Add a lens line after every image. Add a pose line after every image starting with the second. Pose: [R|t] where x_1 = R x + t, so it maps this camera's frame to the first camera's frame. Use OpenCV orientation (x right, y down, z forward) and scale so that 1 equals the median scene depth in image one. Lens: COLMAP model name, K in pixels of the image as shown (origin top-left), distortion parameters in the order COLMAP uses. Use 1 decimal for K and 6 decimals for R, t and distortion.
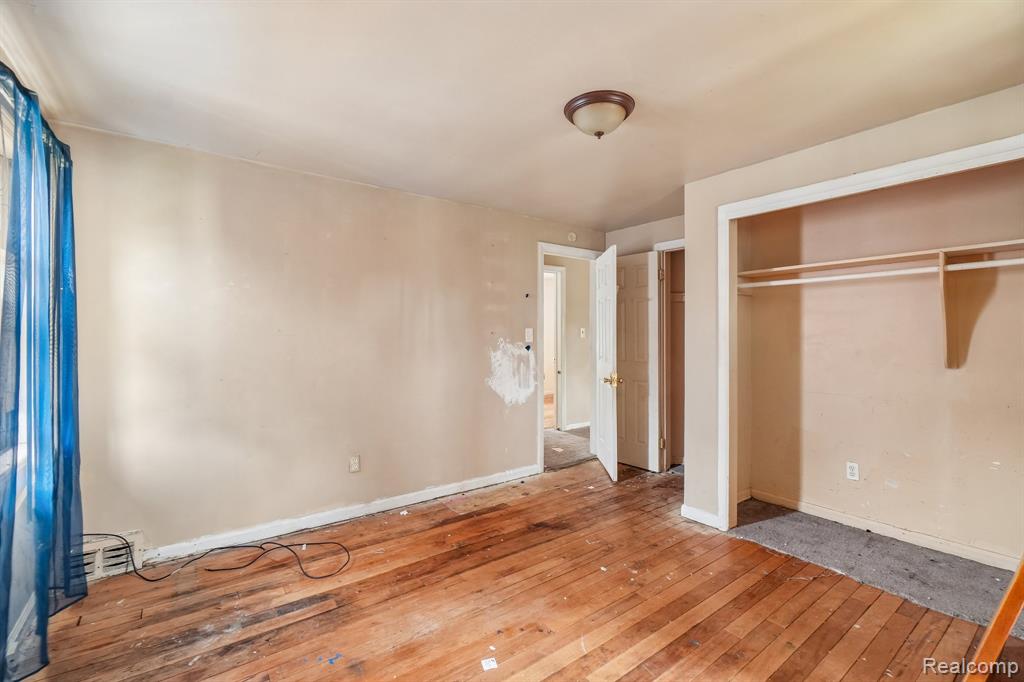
lens RADIAL K [[445.0, 0, 513.3], [0, 445.0, 334.5], [0, 0, 1]] dist [-0.007360, -0.000042]
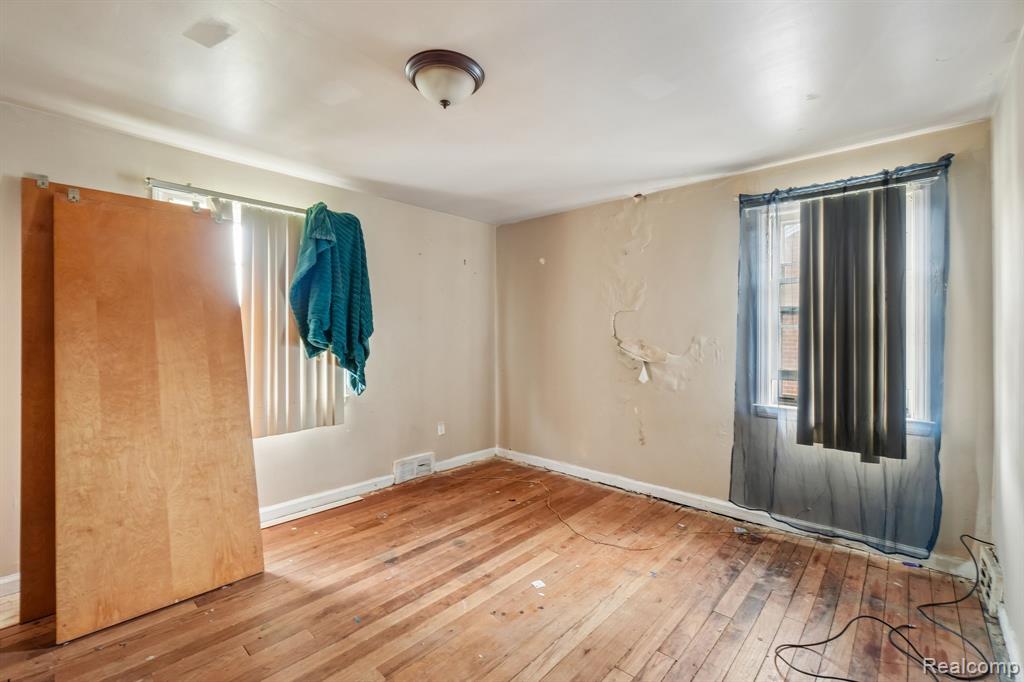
lens RADIAL K [[445.0, 0, 513.5], [0, 445.0, 335.2], [0, 0, 1]] dist [-0.007360, -0.000042]
pose [[-0.983042, -0.003186, -0.183355, 0.197603], [-0.005343, 0.999922, 0.011272, -0.000009], [0.183305, 0.012061, -0.982982, 1.716833]]
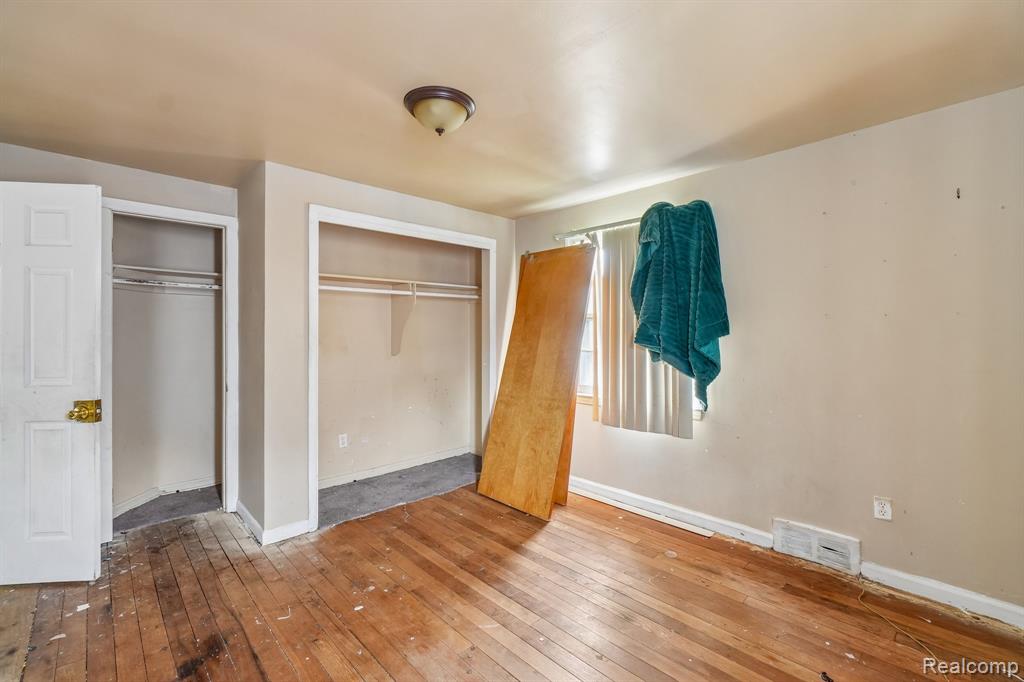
lens RADIAL K [[445.0, 0, 513.1], [0, 445.0, 334.2], [0, 0, 1]] dist [-0.007360, -0.000042]
pose [[-0.122866, -0.004351, 0.992414, -0.731934], [0.002744, 0.999985, 0.004724, -0.004440], [-0.992420, 0.003304, -0.122852, 0.867401]]
